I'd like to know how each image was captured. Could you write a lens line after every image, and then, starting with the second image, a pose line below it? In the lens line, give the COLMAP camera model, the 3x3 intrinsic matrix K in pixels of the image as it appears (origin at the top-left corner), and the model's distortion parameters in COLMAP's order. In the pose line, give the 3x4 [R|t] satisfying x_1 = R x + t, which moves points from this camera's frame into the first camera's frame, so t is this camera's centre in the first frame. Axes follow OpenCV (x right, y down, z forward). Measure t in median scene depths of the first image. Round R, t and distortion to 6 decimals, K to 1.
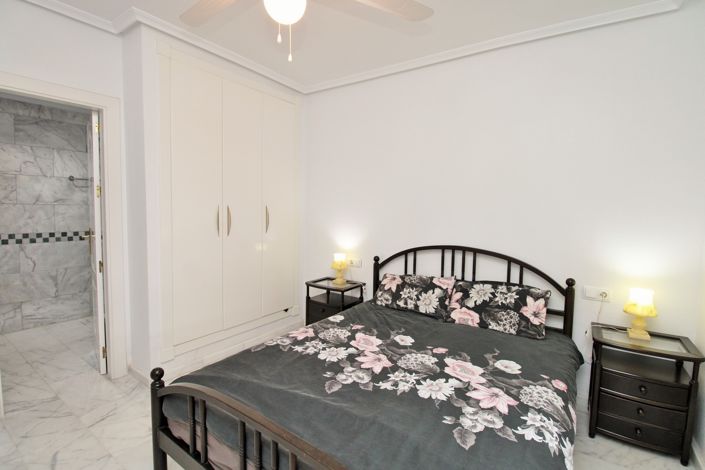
lens RADIAL K [[328.6, 0, 354.7], [0, 328.6, 230.5], [0, 0, 1]] dist [-0.021171, -0.000420]
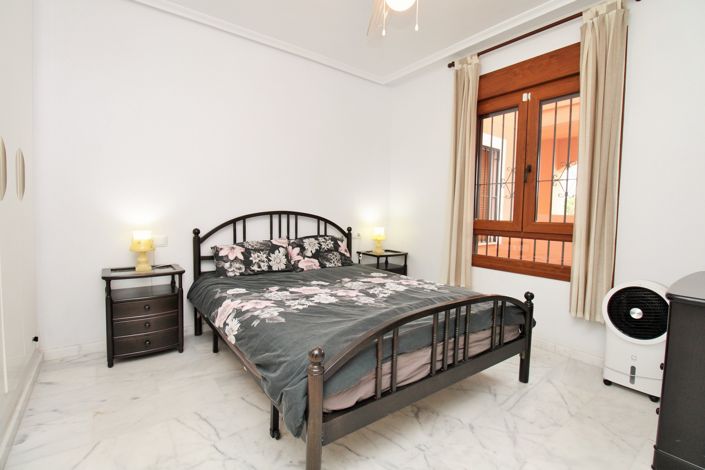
lens RADIAL K [[328.6, 0, 354.7], [0, 328.6, 230.5], [0, 0, 1]] dist [-0.021171, -0.000420]
pose [[0.334737, -0.073368, 0.939451, -1.899315], [0.048787, 0.996977, 0.060477, 0.155583], [-0.941048, 0.025589, 0.337305, 0.954482]]
